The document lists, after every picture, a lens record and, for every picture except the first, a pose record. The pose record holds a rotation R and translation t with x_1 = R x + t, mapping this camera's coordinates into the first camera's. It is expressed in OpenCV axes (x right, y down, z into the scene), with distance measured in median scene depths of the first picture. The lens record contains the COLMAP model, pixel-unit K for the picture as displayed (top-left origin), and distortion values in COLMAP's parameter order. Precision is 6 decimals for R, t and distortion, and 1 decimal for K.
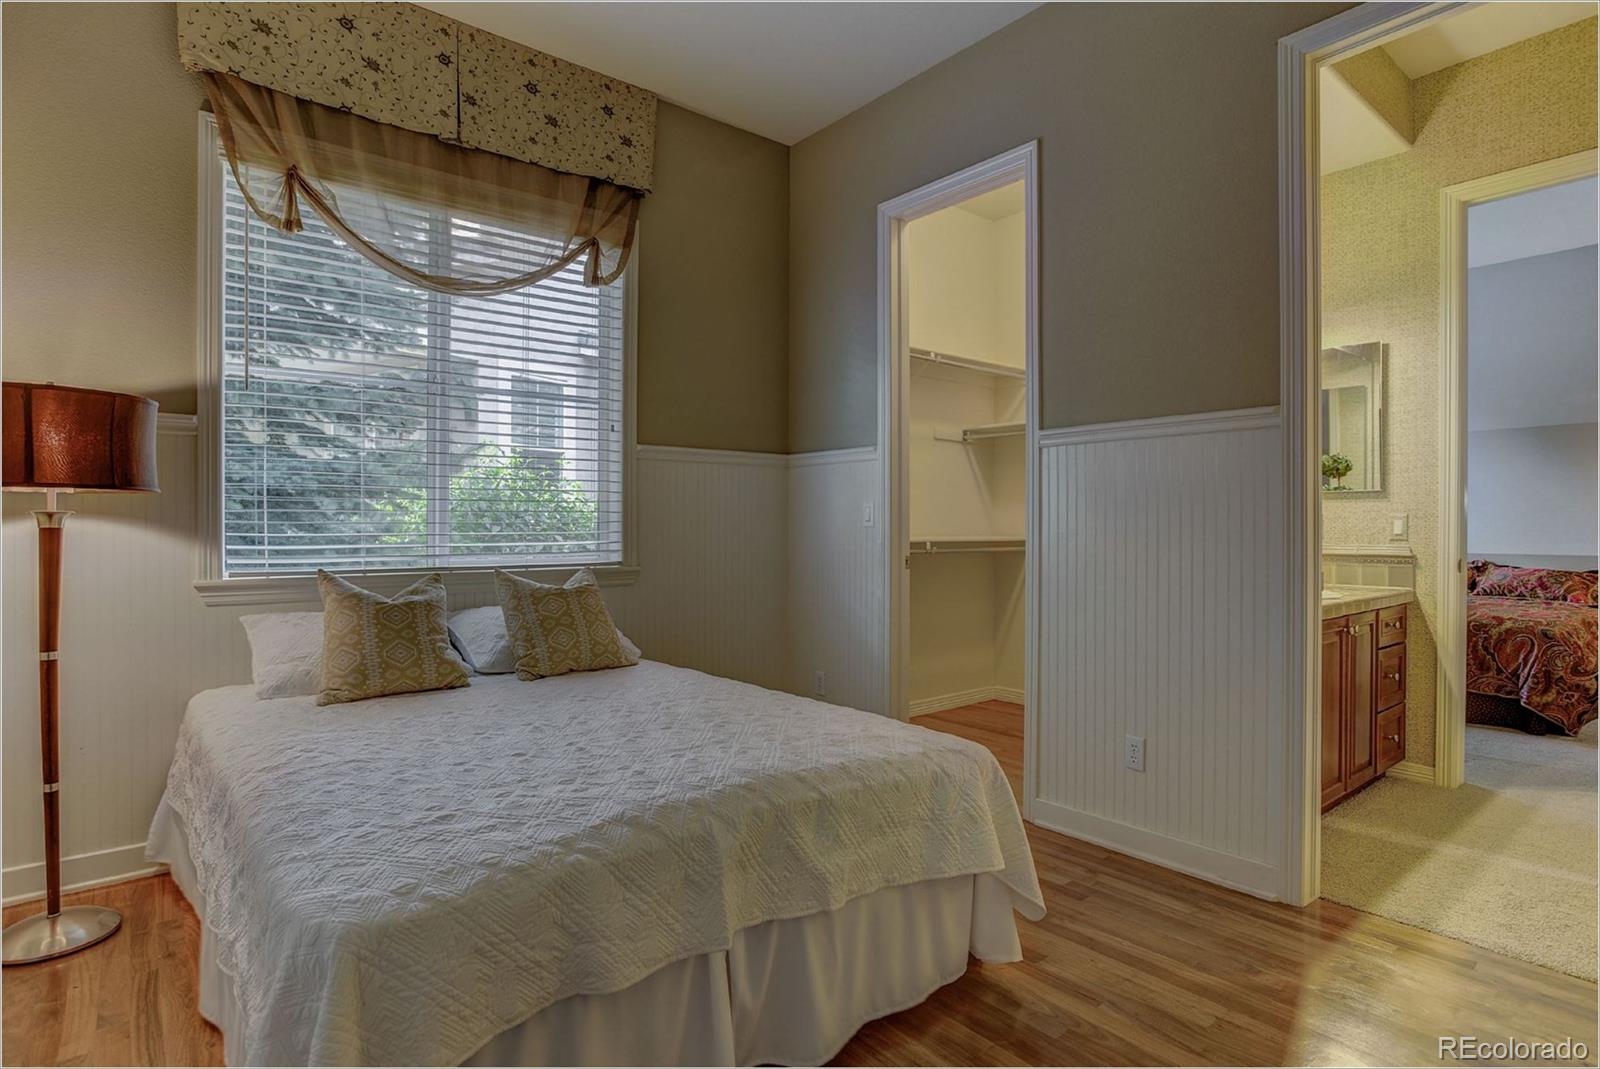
lens RADIAL K [[840.5, 0, 799.5], [0, 840.5, 547.9], [0, 0, 1]] dist [-0.041105, 0.030150]
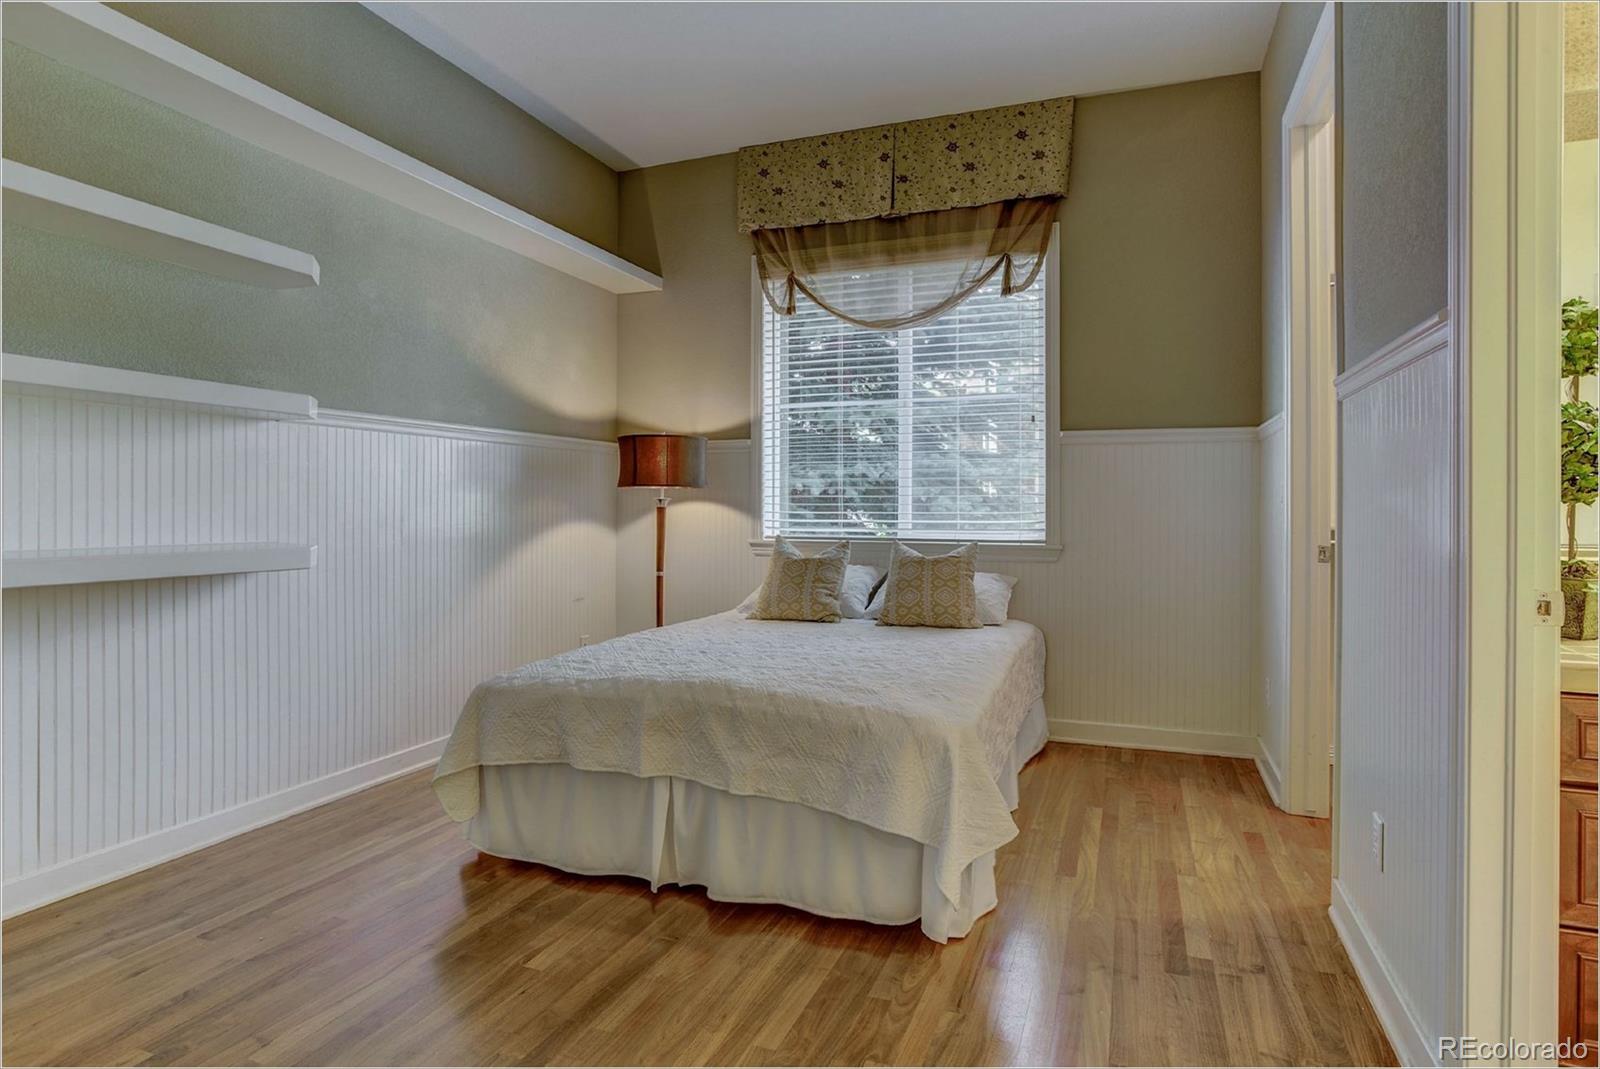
lens RADIAL K [[831.3, 0, 803.1], [0, 831.3, 518.3], [0, 0, 1]] dist [-0.003735, 0.000407]
pose [[0.510866, 0.013239, -0.859558, 0.651791], [-0.026654, 0.999645, -0.000445, -0.004098], [0.859247, 0.023138, 0.511037, 0.214313]]
